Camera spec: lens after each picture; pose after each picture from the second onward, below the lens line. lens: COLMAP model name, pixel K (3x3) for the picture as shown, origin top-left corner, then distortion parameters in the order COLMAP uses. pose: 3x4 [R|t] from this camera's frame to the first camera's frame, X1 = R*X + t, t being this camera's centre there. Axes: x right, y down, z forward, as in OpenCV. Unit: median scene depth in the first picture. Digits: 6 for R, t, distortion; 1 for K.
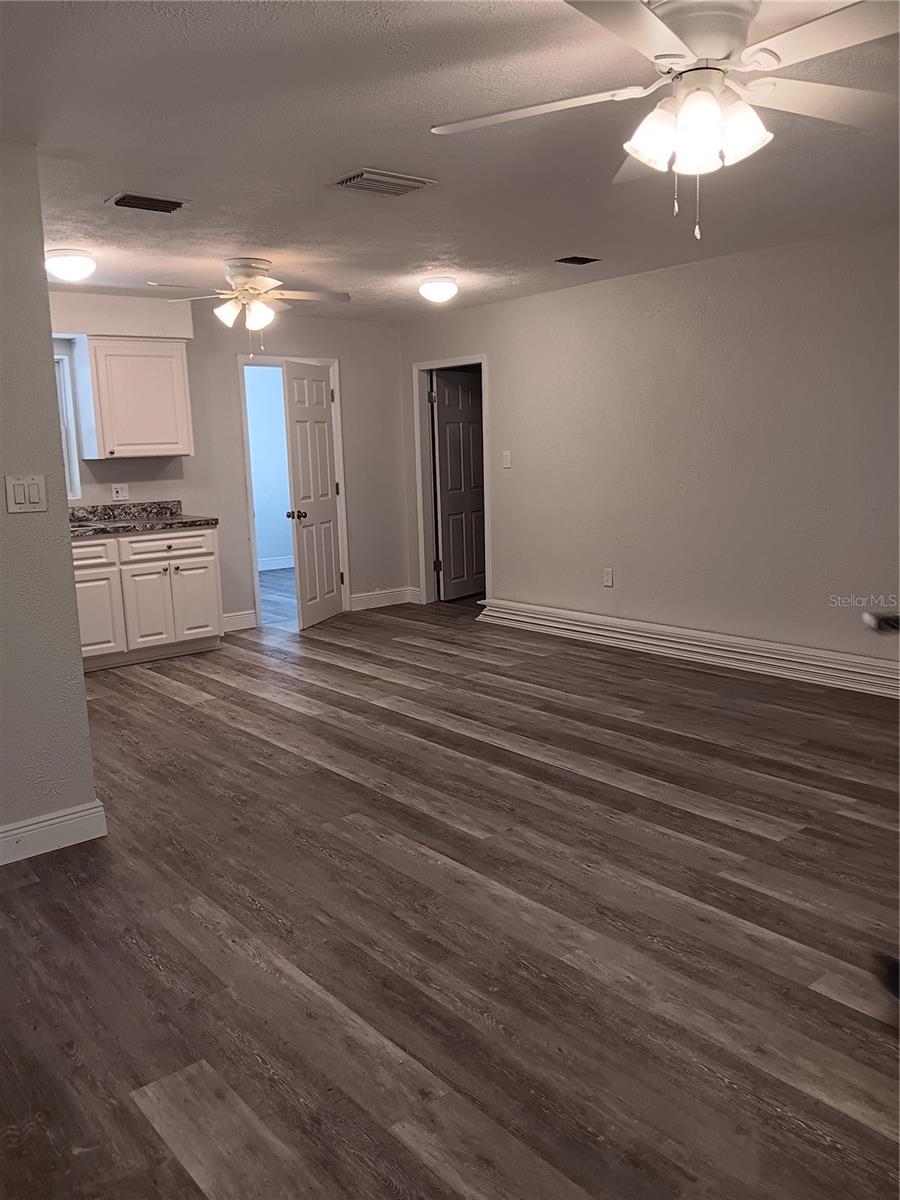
lens RADIAL K [[932.2, 0, 440.6], [0, 932.2, 602.7], [0, 0, 1]] dist [0.112887, -0.259897]
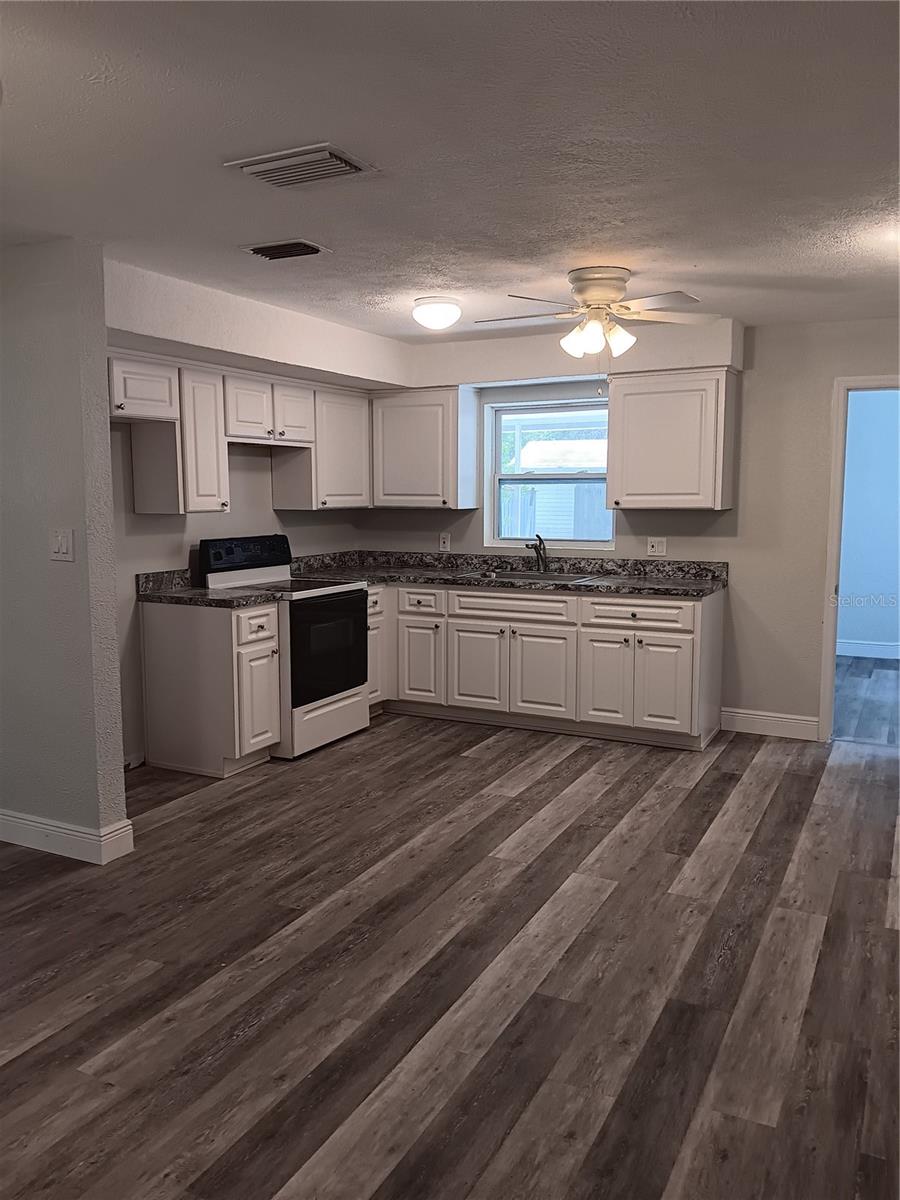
lens RADIAL K [[932.2, 0, 440.6], [0, 932.2, 602.7], [0, 0, 1]] dist [0.112887, -0.259897]
pose [[0.396543, 0.143040, -0.906804, 0.507896], [-0.165307, 0.982766, 0.082734, -0.138652], [0.903010, 0.117094, 0.413354, 0.607701]]
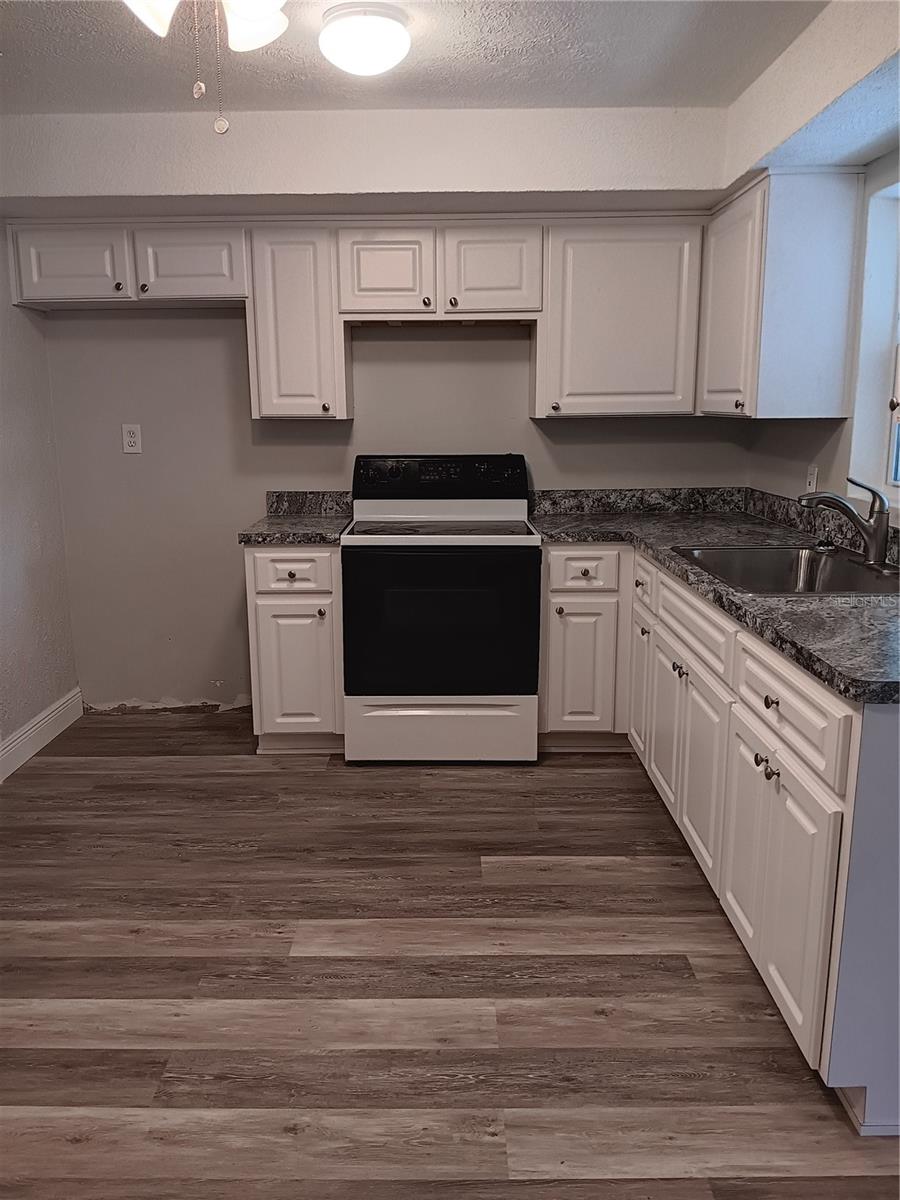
lens RADIAL K [[932.2, 0, 440.6], [0, 932.2, 602.7], [0, 0, 1]] dist [0.112887, -0.259897]
pose [[-0.637758, 0.193733, -0.745474, 0.024220], [-0.102520, 0.937888, 0.331444, -0.233325], [0.763383, 0.287807, -0.578285, 1.354980]]
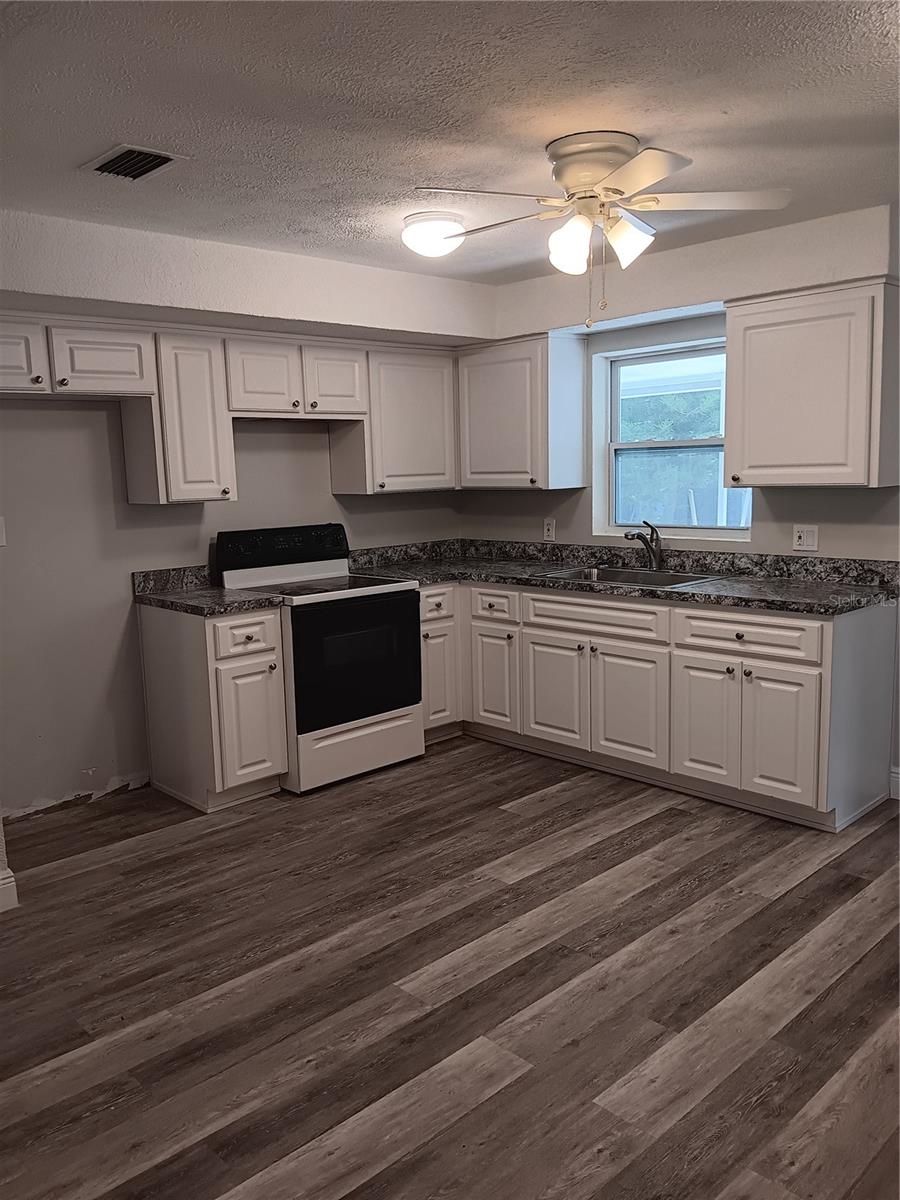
lens RADIAL K [[932.2, 0, 440.6], [0, 932.2, 602.7], [0, 0, 1]] dist [0.112887, -0.259897]
pose [[0.073029, 0.176307, -0.981623, 0.363802], [-0.142372, 0.976013, 0.164707, -0.190798], [0.987116, 0.127727, 0.096378, 0.926419]]
